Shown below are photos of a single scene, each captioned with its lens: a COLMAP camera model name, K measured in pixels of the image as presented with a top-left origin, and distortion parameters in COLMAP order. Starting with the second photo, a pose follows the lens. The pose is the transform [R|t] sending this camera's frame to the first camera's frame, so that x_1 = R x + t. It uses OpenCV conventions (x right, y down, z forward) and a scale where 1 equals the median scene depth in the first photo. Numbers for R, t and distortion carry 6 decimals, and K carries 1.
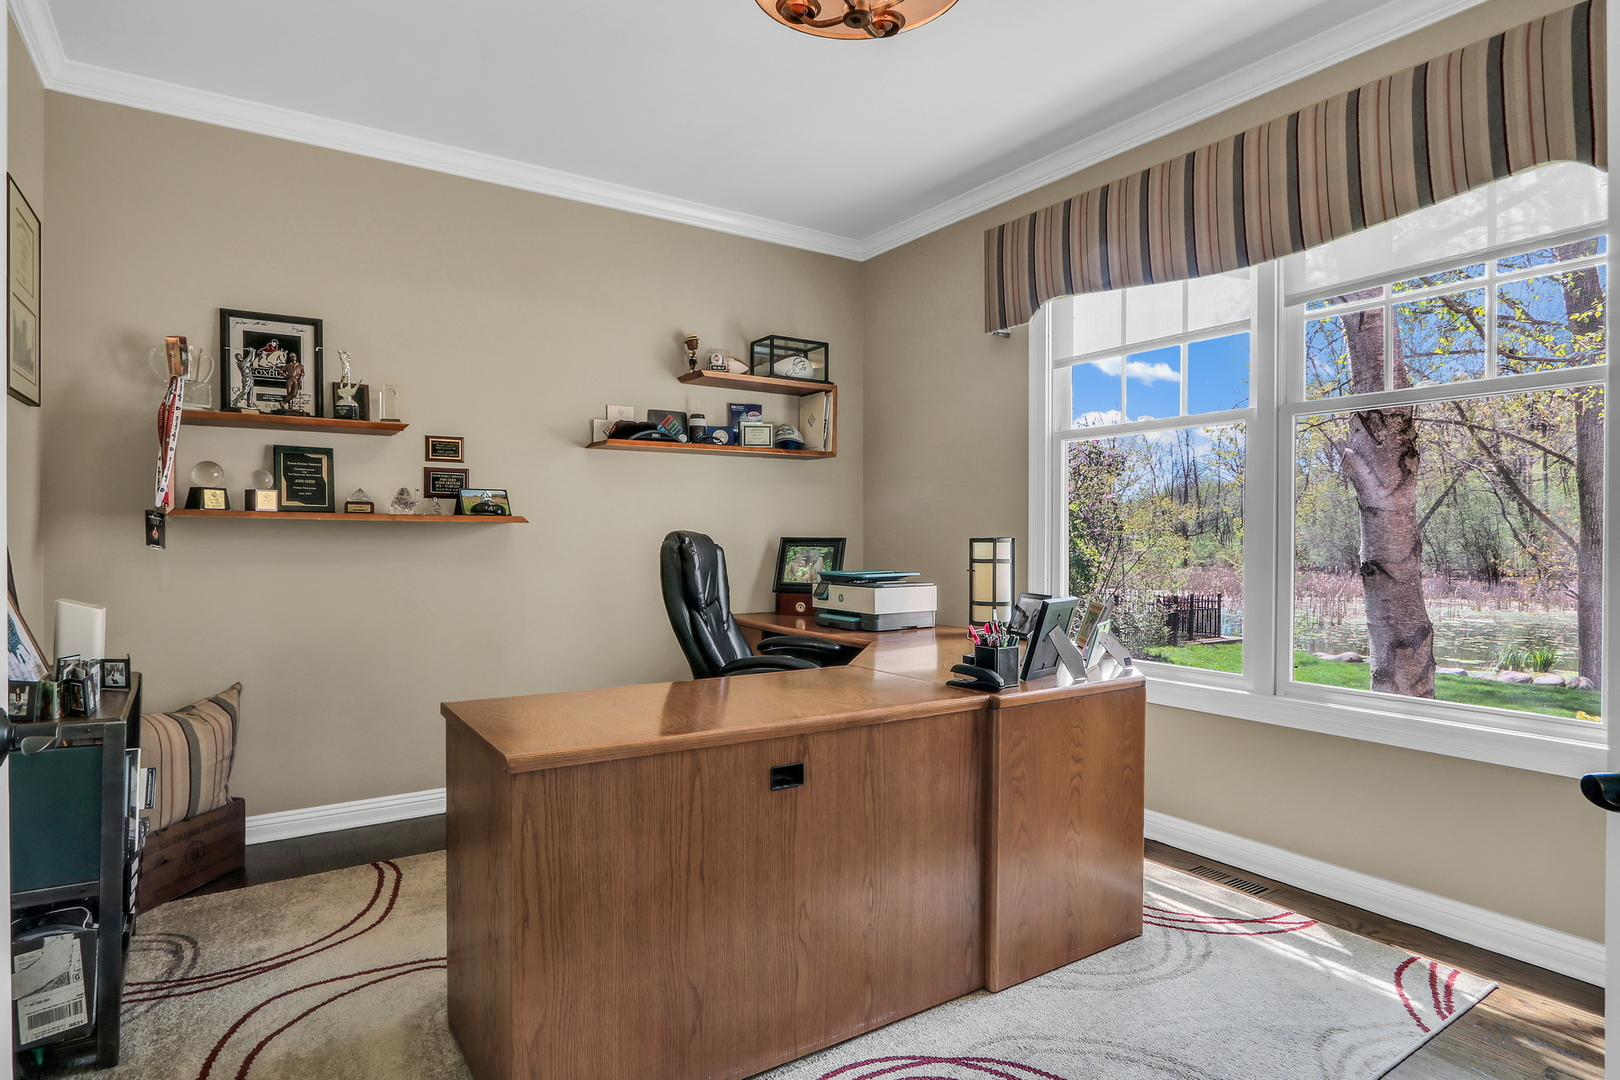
lens RADIAL K [[868.6, 0, 786.0], [0, 868.6, 547.9], [0, 0, 1]] dist [-0.012556, -0.000178]
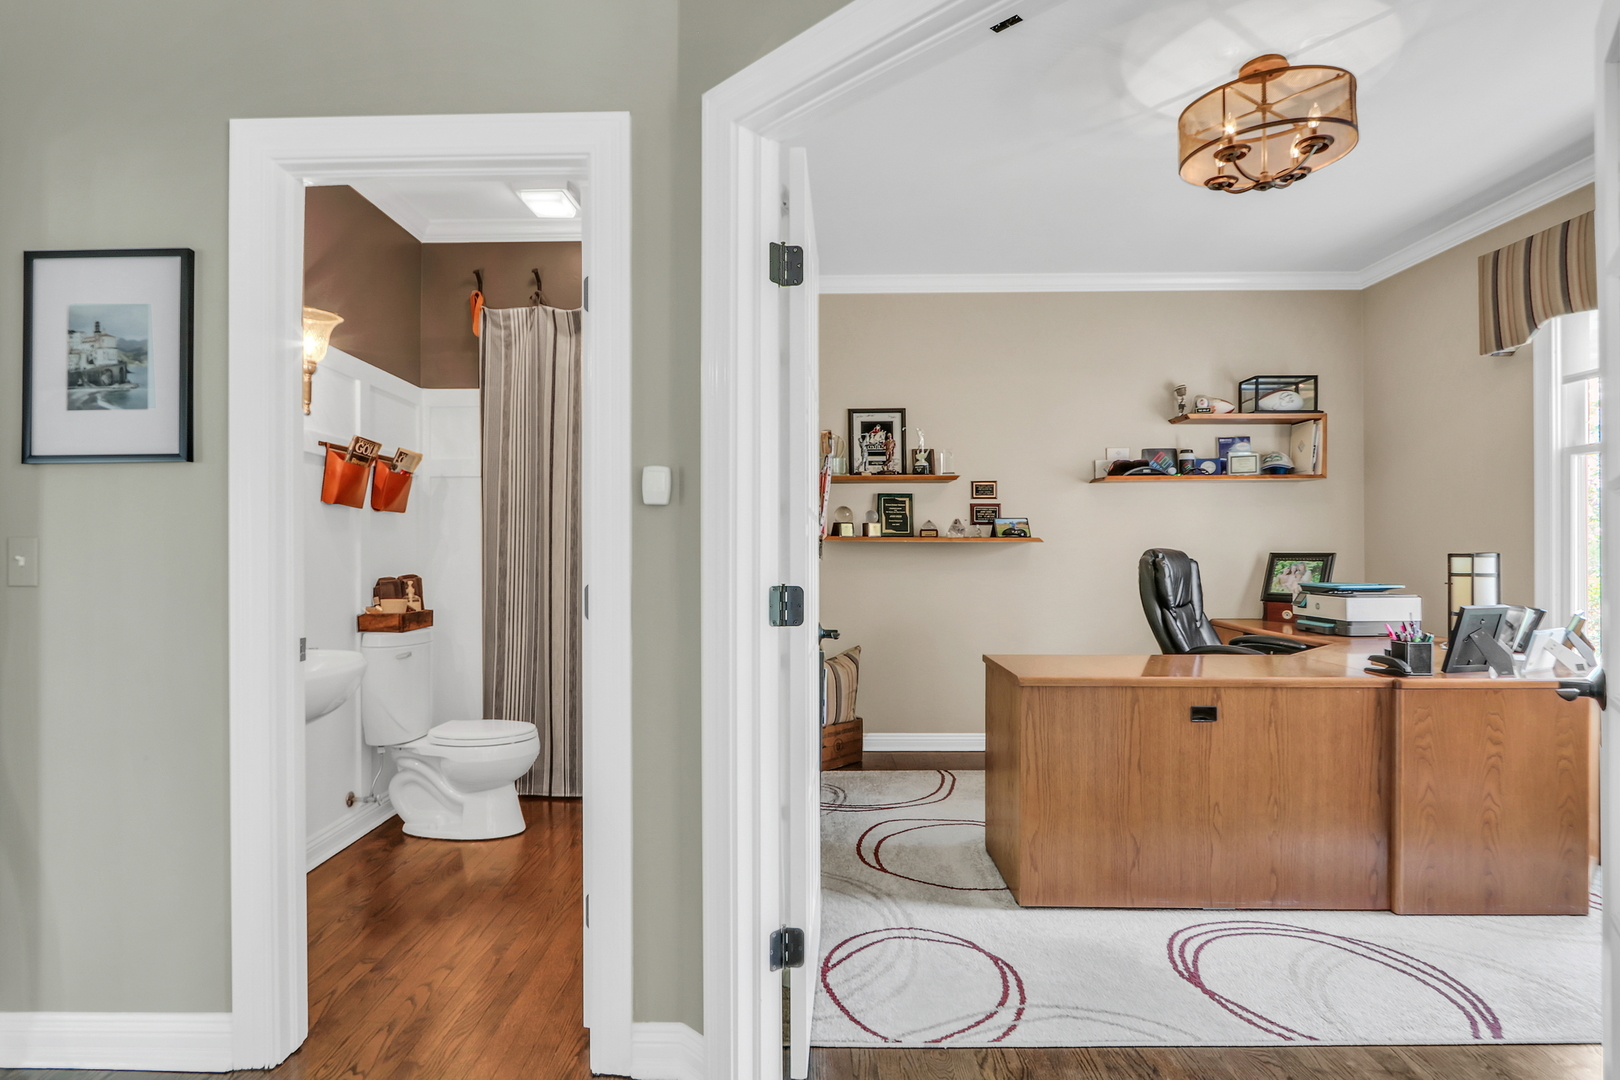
lens RADIAL K [[868.6, 0, 786.0], [0, 868.6, 547.9], [0, 0, 1]] dist [-0.012556, -0.000178]
pose [[0.826615, -0.004622, -0.562749, 0.138893], [-0.004212, 0.999887, -0.014399, 0.000815], [0.562752, 0.014273, 0.826502, -0.360501]]
